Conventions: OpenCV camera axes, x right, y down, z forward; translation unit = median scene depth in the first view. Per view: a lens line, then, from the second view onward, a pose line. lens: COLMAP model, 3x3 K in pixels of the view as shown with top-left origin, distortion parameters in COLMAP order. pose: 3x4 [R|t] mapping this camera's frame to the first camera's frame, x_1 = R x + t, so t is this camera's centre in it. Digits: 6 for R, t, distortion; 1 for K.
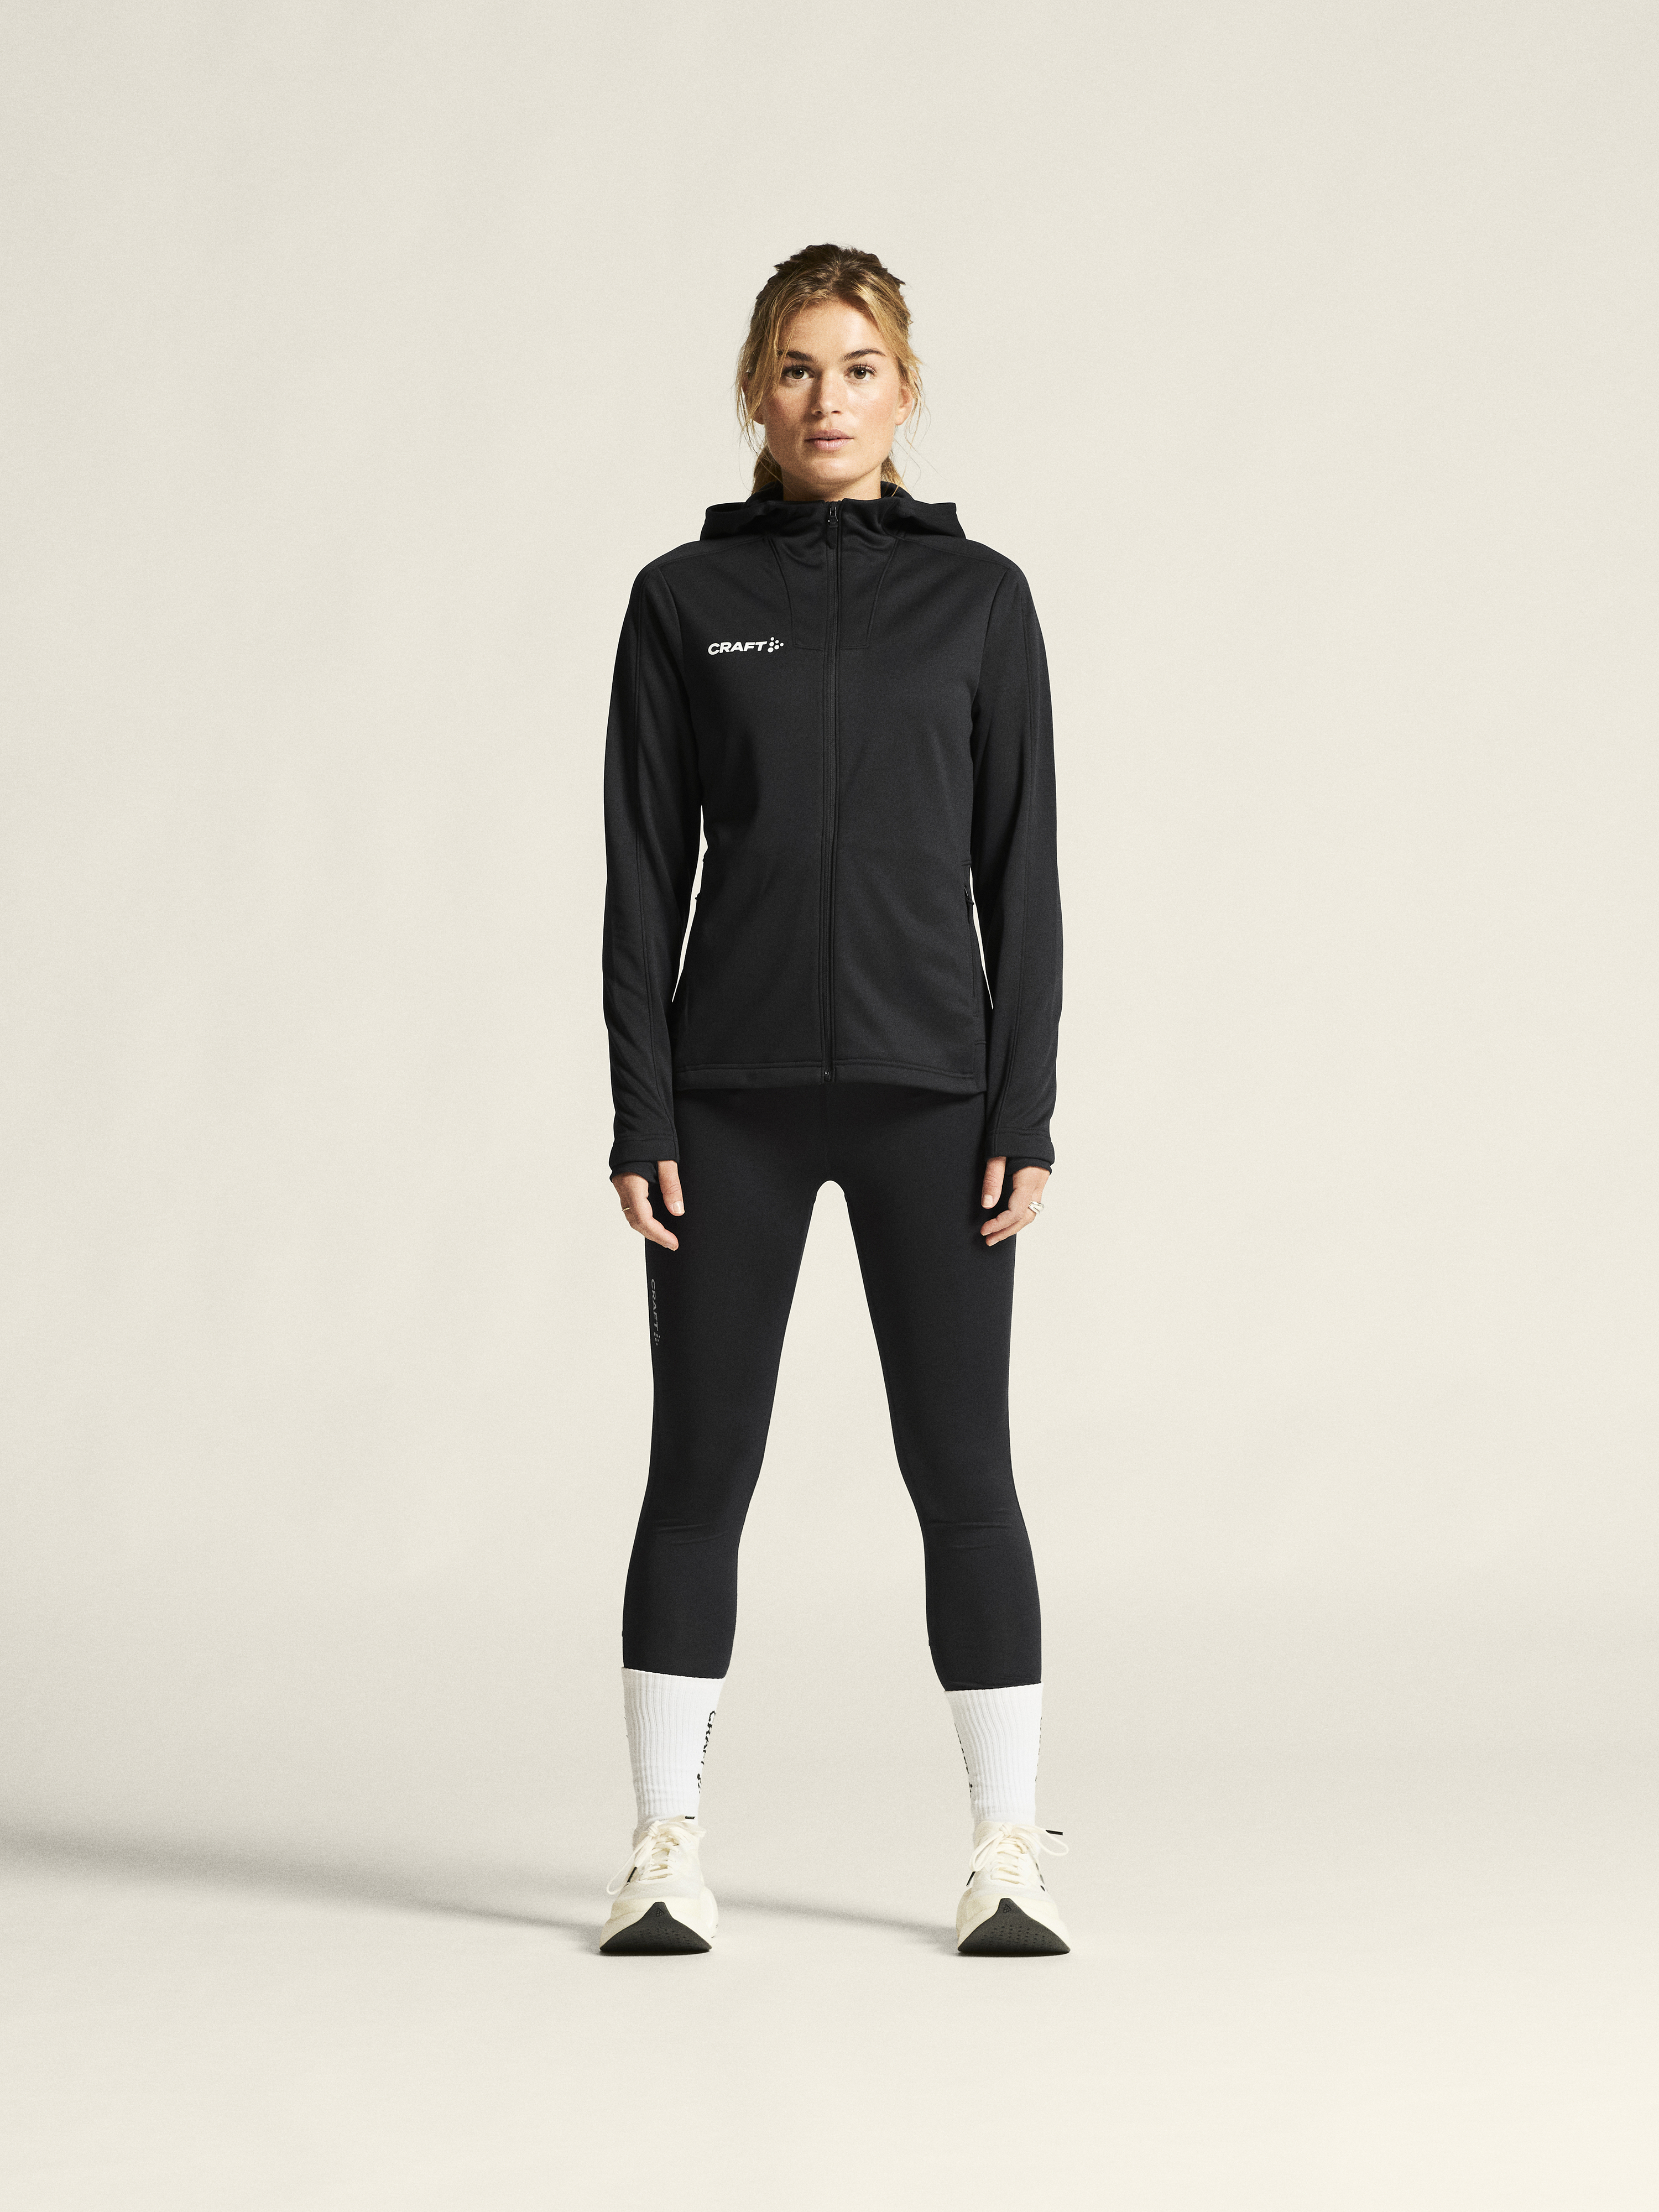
lens RADIAL K [[5268.2, 0, 829.5], [0, 5268.2, 1106.0], [0, 0, 1]] dist [-0.379946, -0.103241]
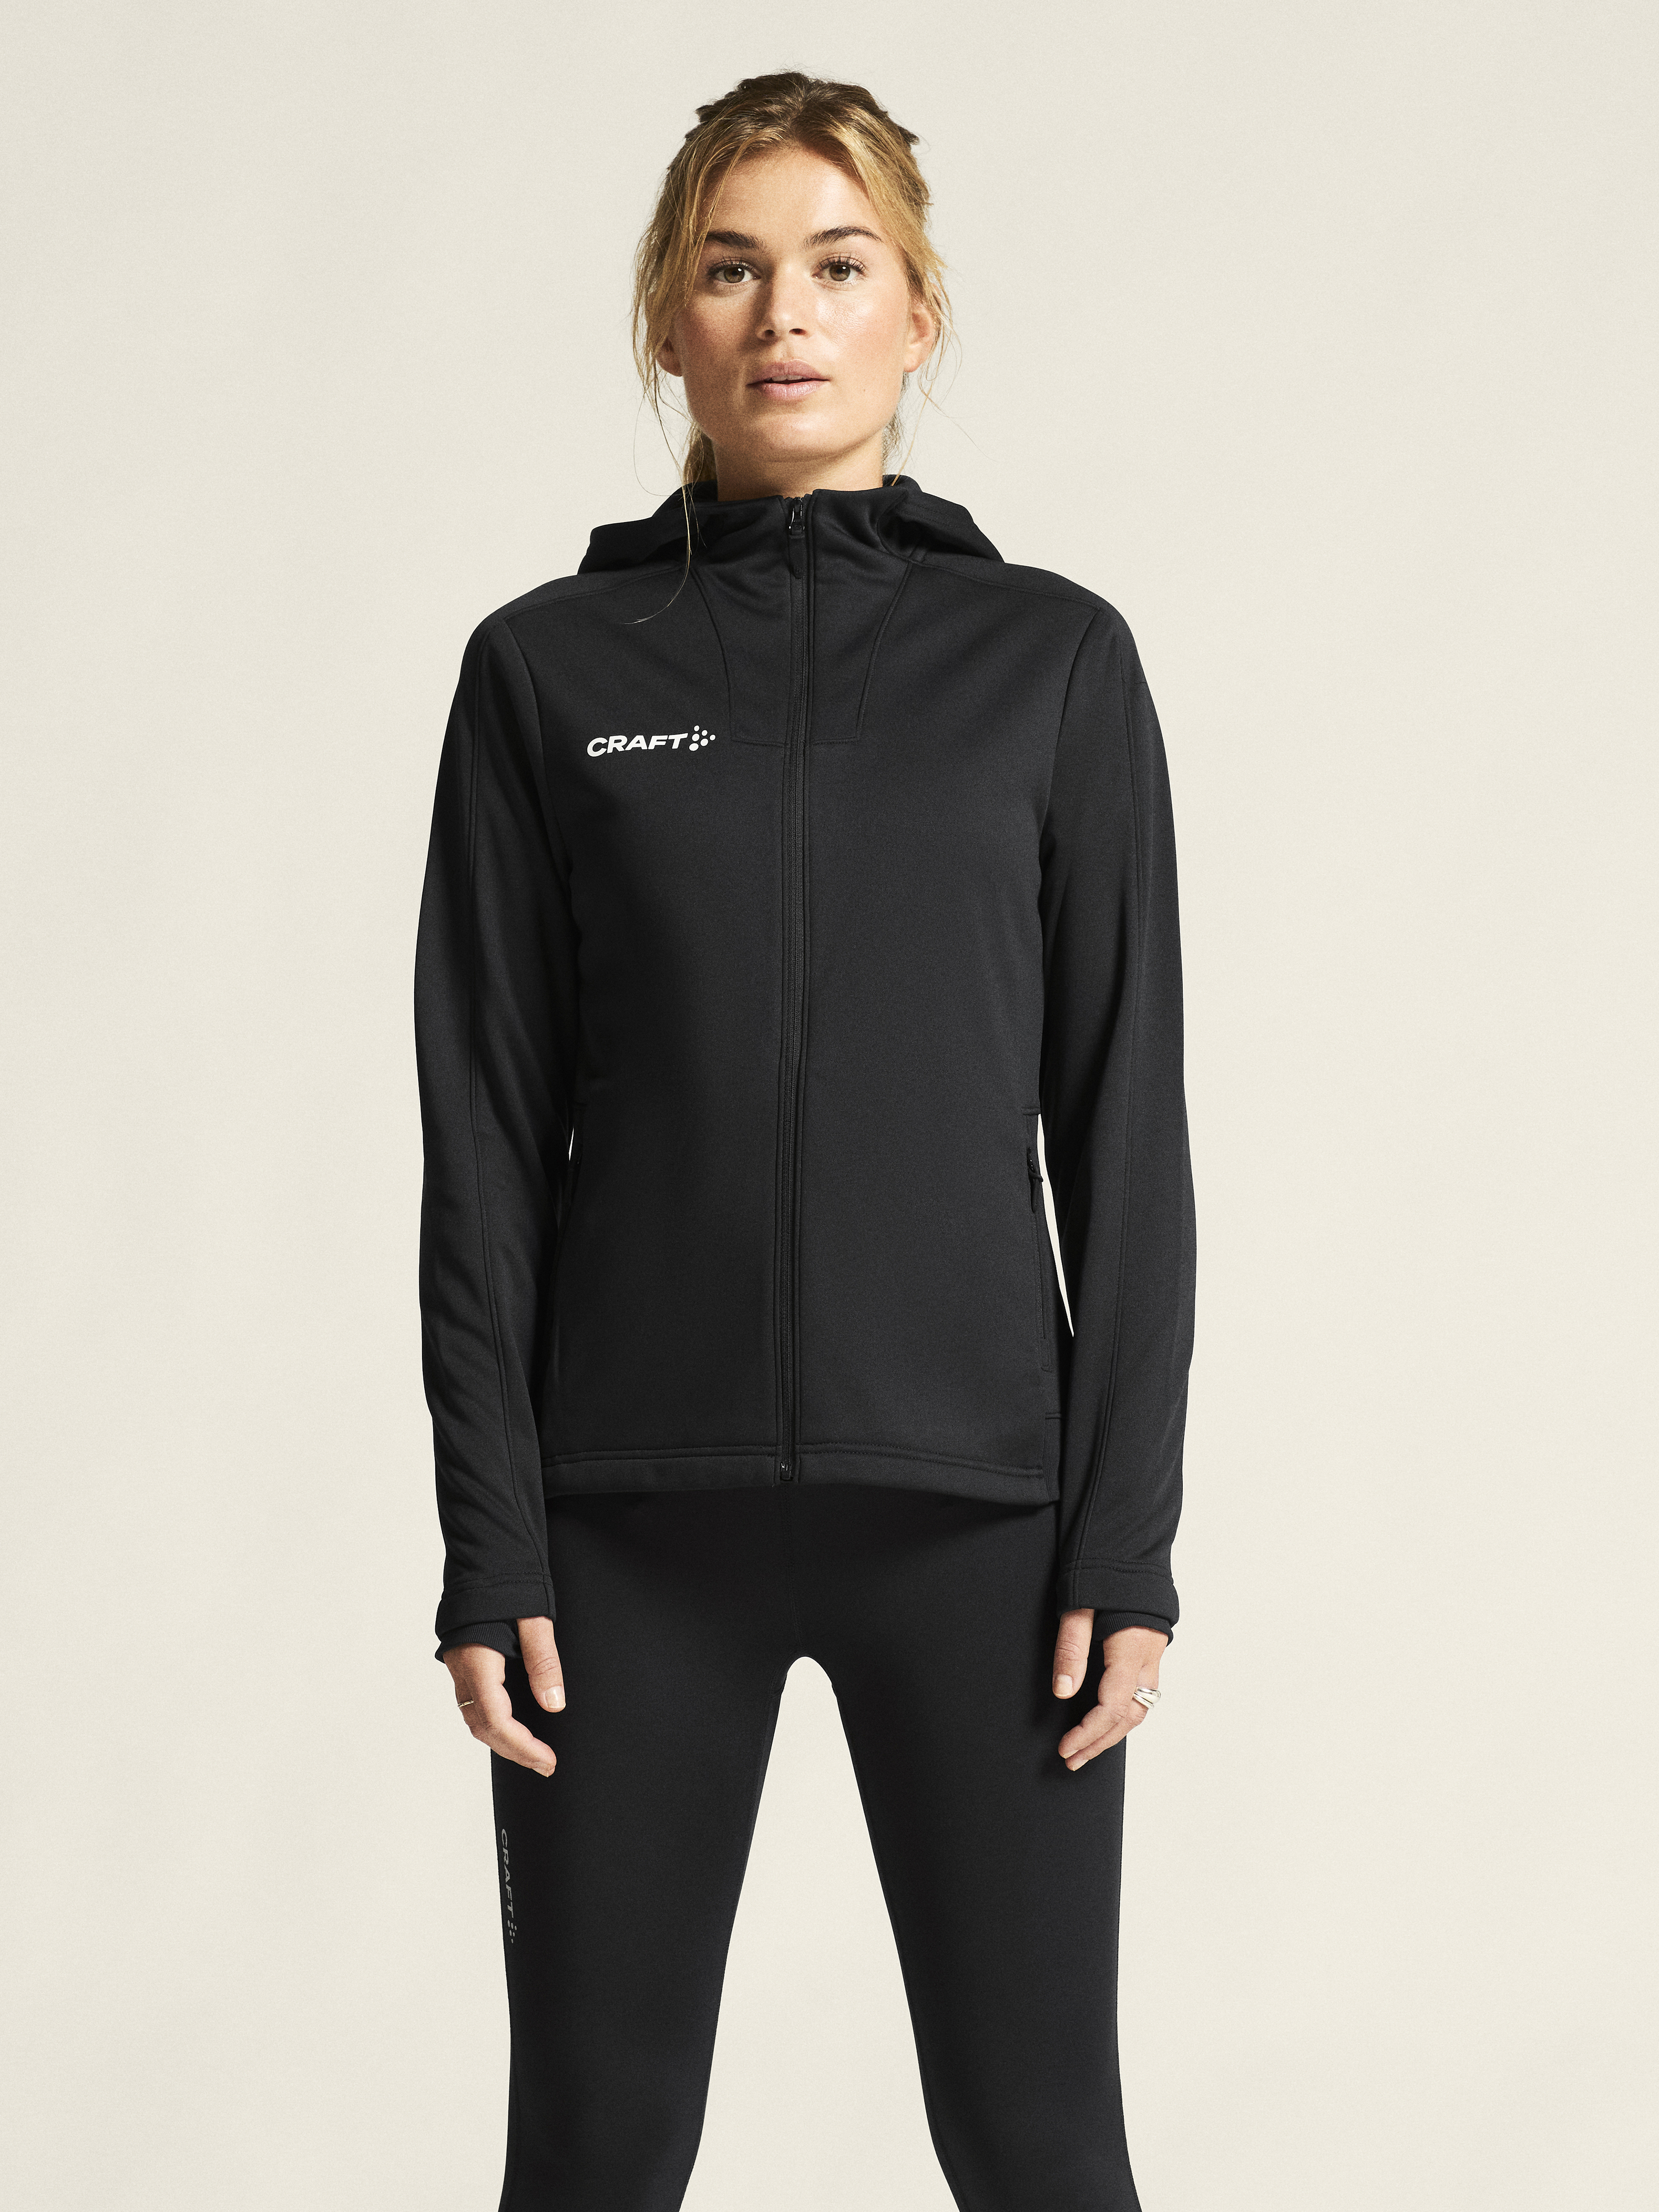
lens RADIAL K [[5268.2, 0, 829.5], [0, 5268.2, 1106.0], [0, 0, 1]] dist [-0.379946, -0.103241]
pose [[0.999547, -0.008729, -0.028796, 0.020513], [0.006165, 0.996107, -0.087936, 0.004777], [0.029452, 0.087718, 0.995710, 0.419714]]
